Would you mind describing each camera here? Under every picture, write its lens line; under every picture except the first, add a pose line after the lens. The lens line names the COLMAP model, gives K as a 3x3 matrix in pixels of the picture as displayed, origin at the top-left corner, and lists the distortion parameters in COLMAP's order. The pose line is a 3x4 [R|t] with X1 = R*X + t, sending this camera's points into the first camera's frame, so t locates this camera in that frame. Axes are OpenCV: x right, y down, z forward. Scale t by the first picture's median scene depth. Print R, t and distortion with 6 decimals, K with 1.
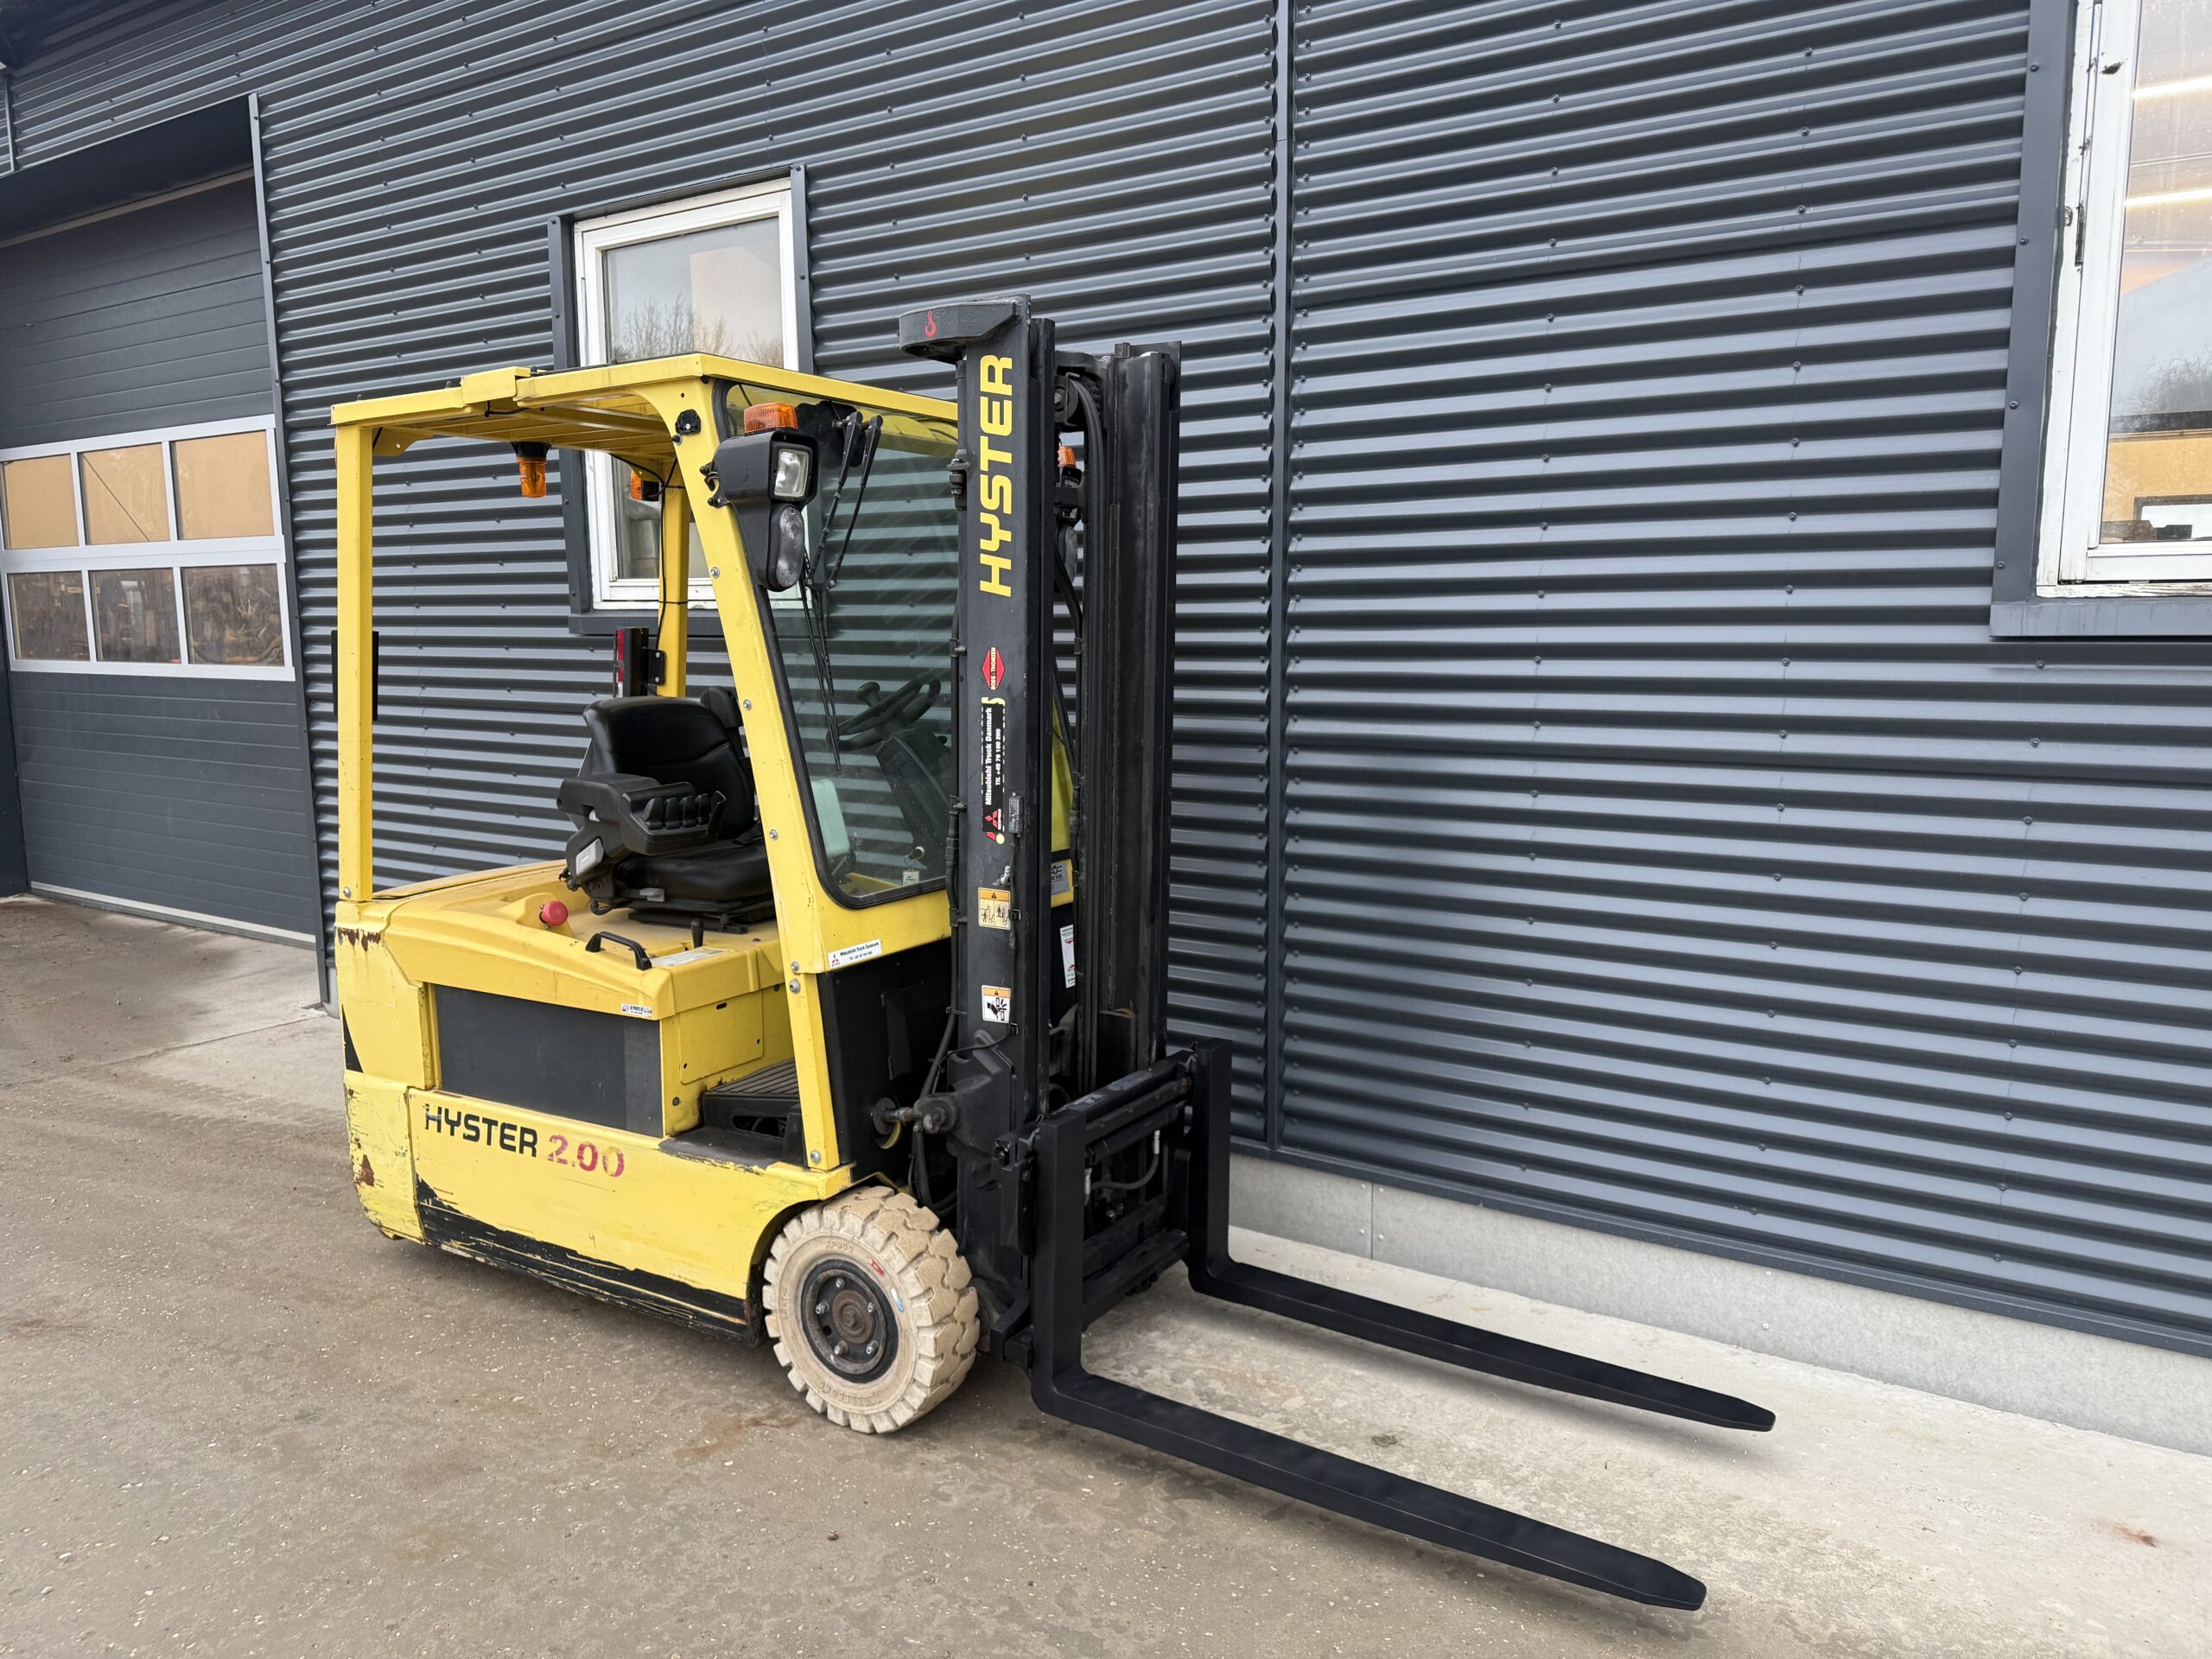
lens RADIAL K [[1557.3, 0, 1100.5], [0, 1557.3, 826.0], [0, 0, 1]] dist [0.036874, -0.041044]
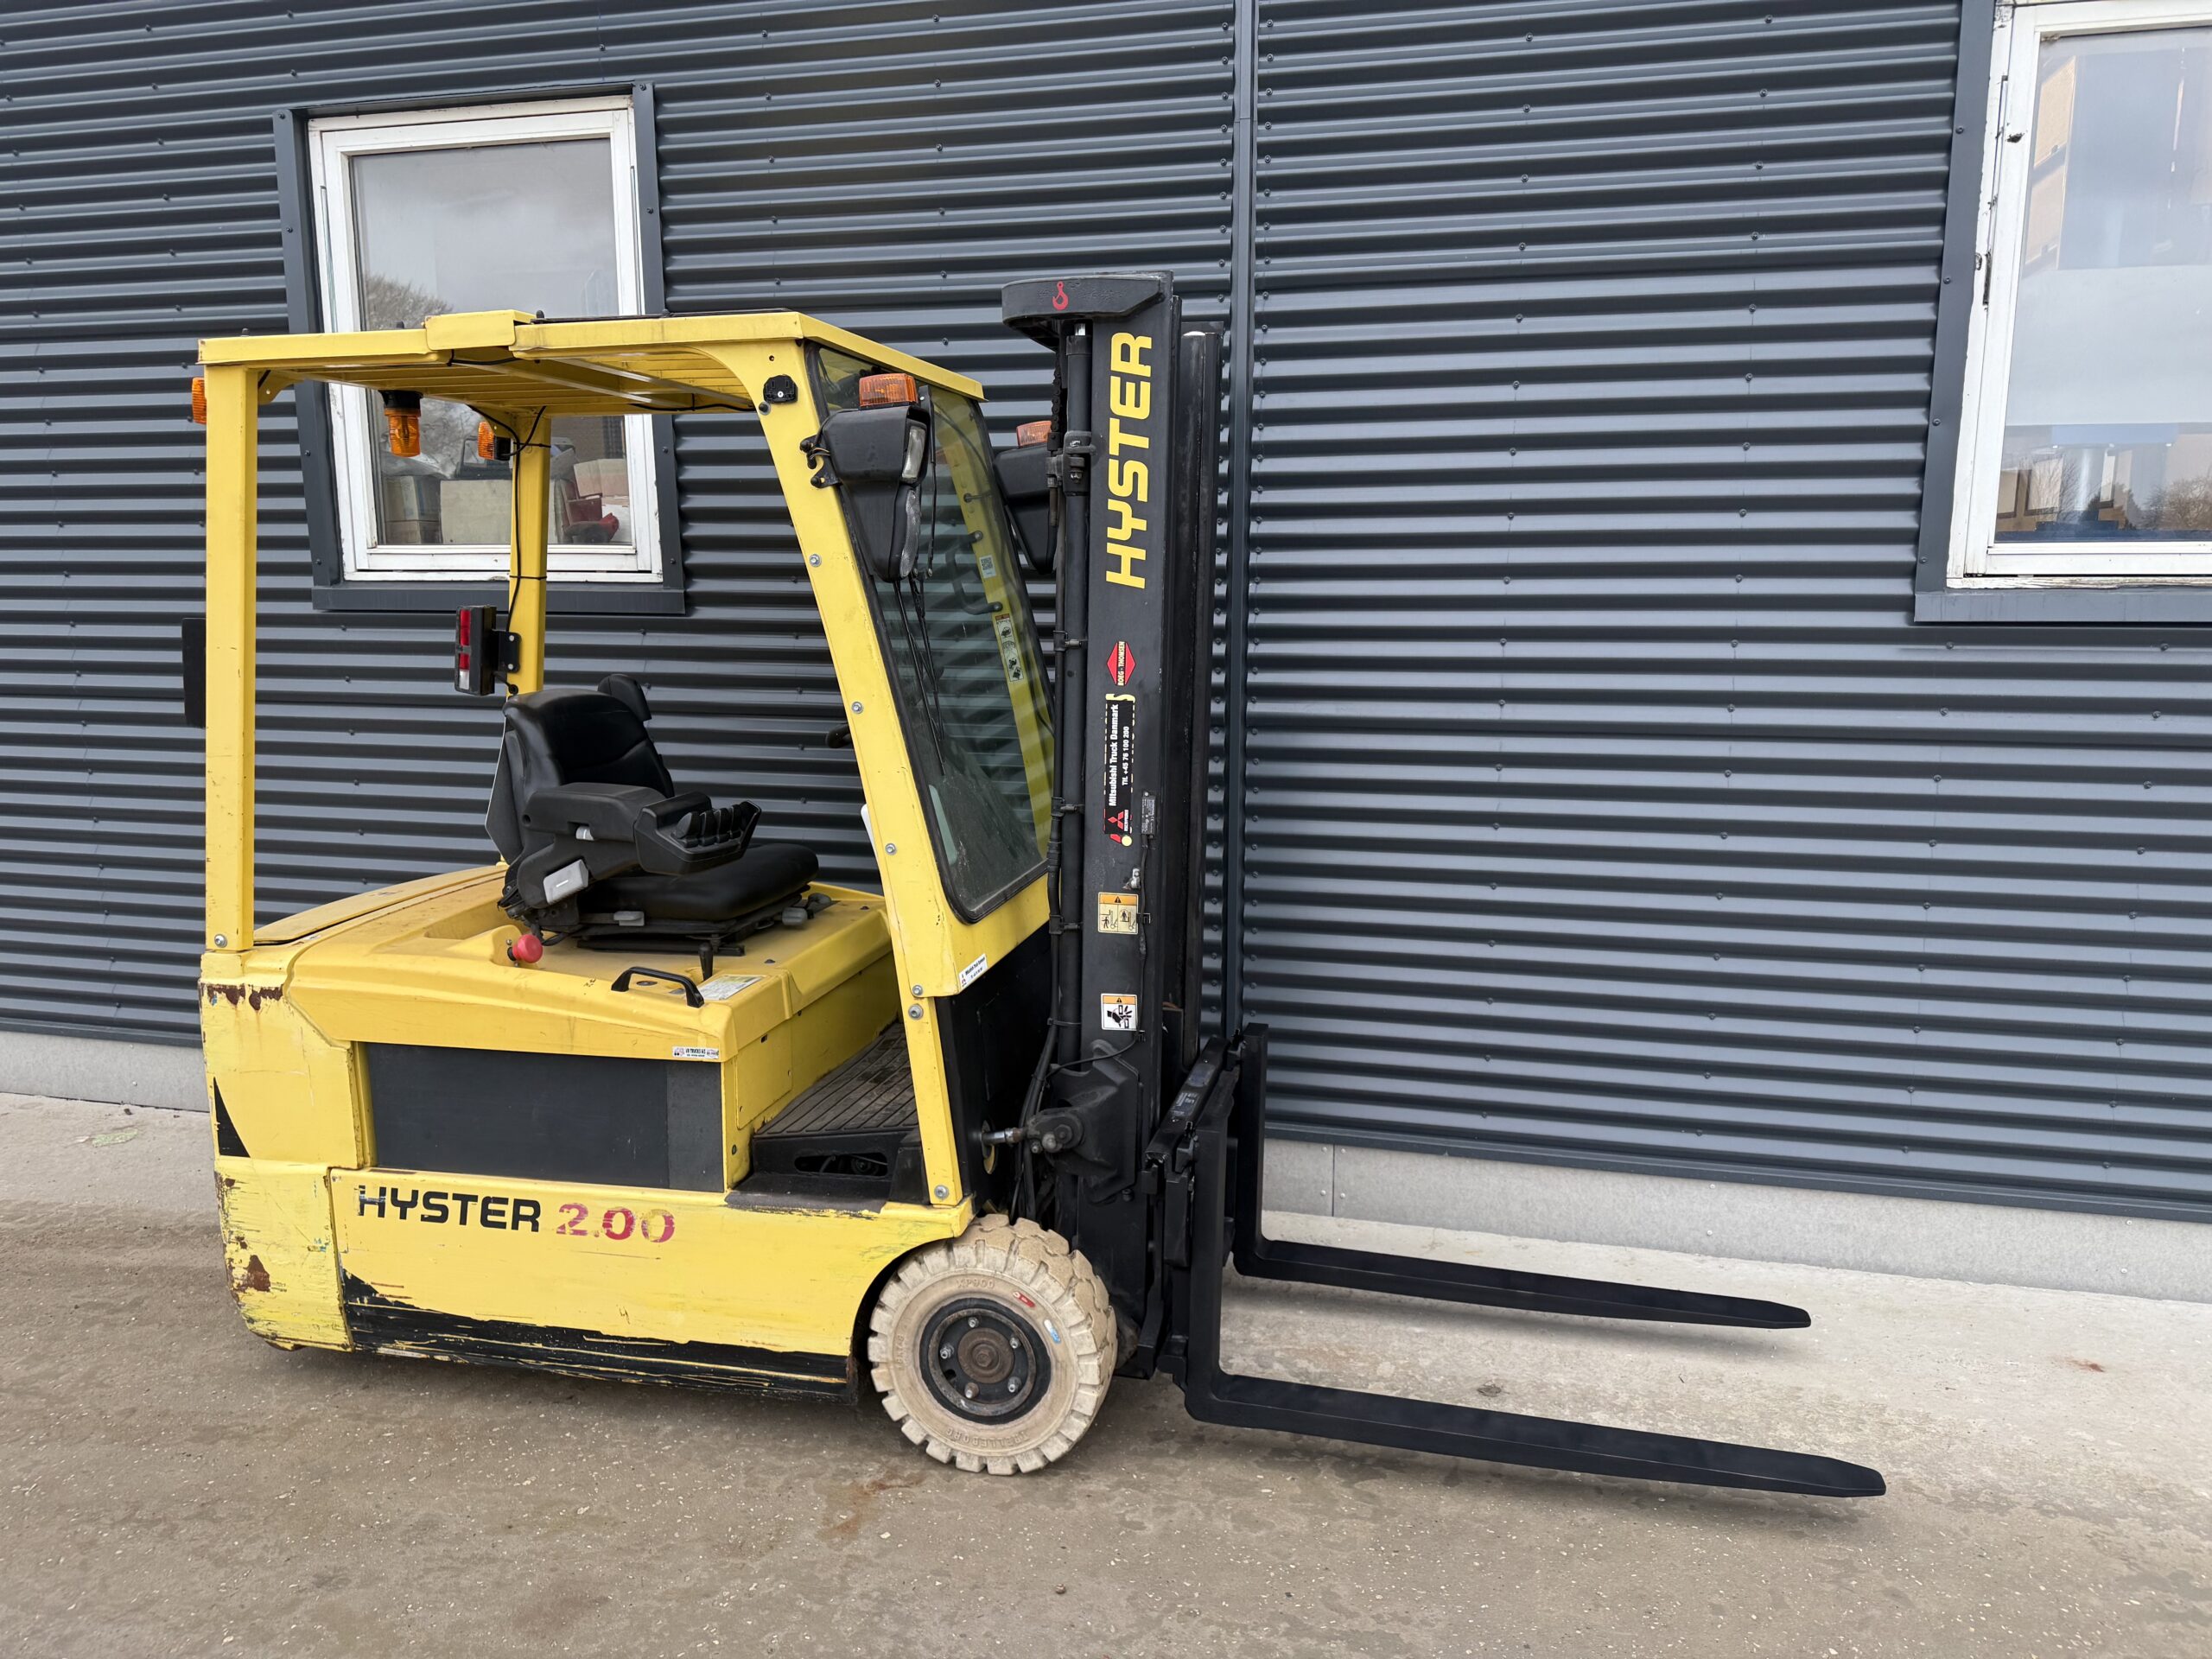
lens RADIAL K [[1557.3, 0, 1110.2], [0, 1557.3, 824.2], [0, 0, 1]] dist [0.036874, -0.041044]
pose [[0.943031, -0.049365, 0.329023, -0.350513], [0.039413, 0.998543, 0.036852, -0.033874], [-0.330363, -0.021784, 0.943603, 0.088088]]
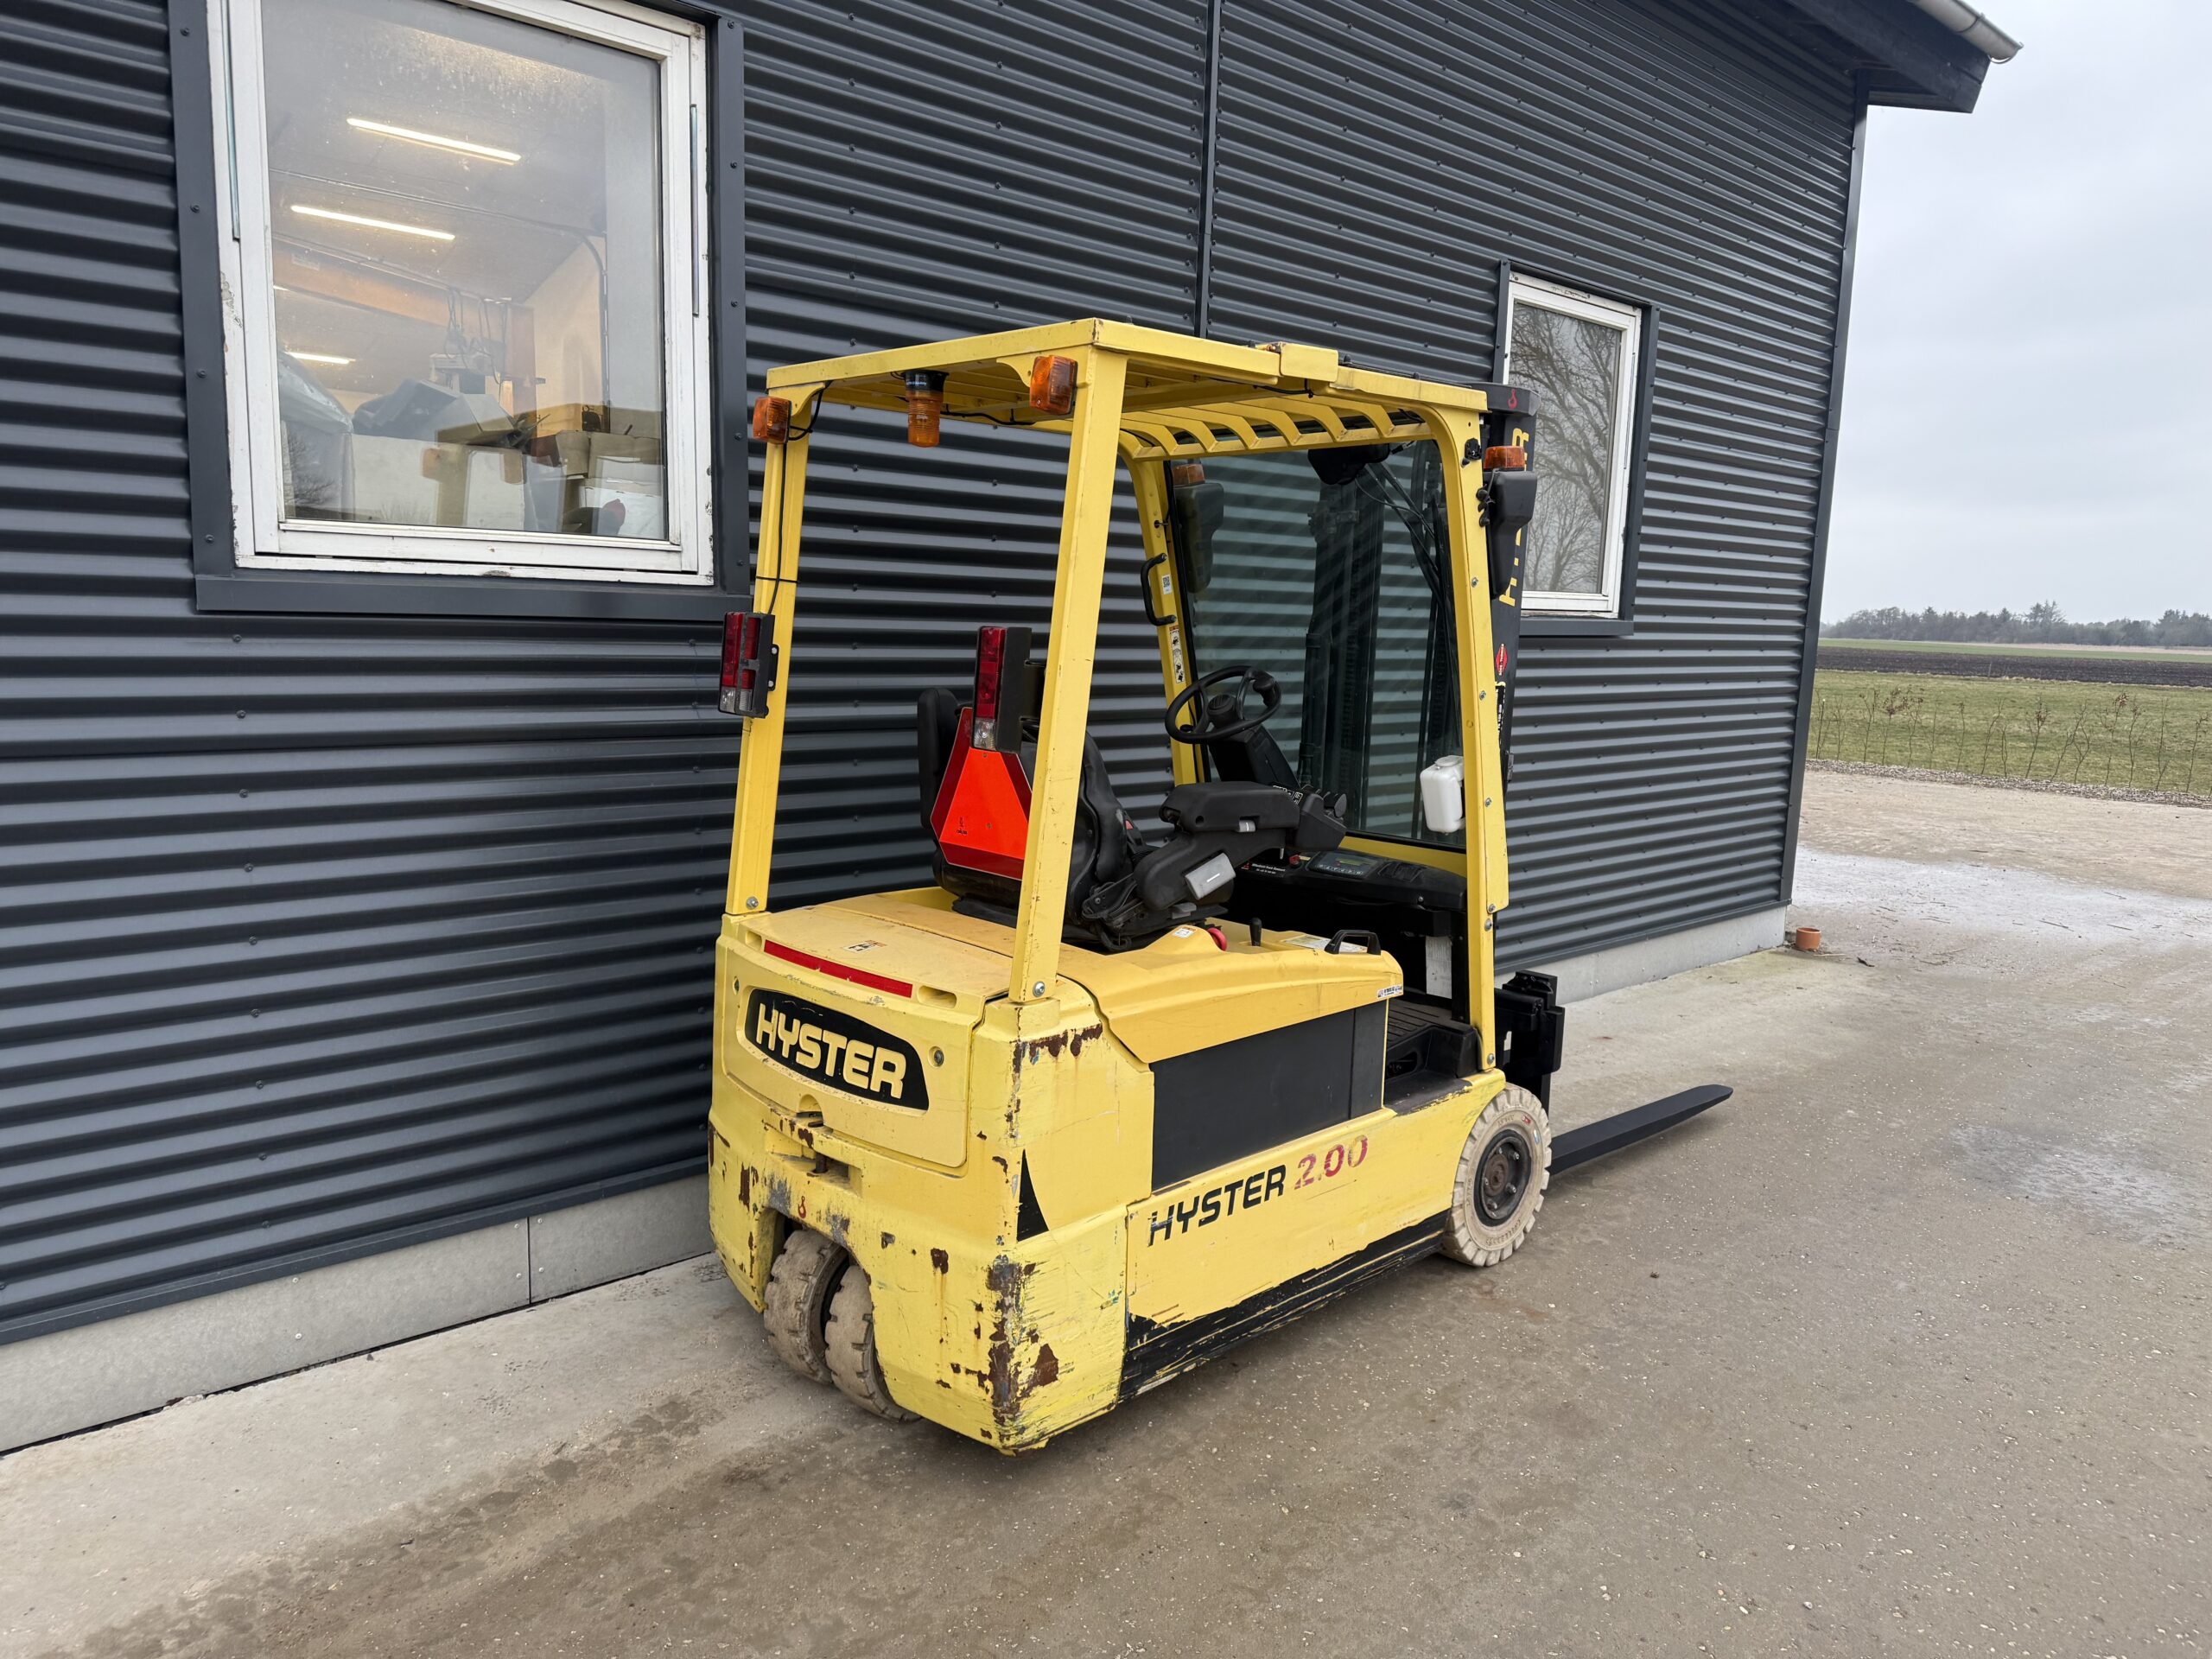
lens RADIAL K [[1557.3, 0, 1119.5], [0, 1557.3, 816.7], [0, 0, 1]] dist [0.036874, -0.041044]
pose [[0.233145, -0.114436, 0.965685, -1.300591], [0.102150, 0.990440, 0.092707, -0.109417], [-0.967062, 0.077030, 0.242606, 0.888578]]
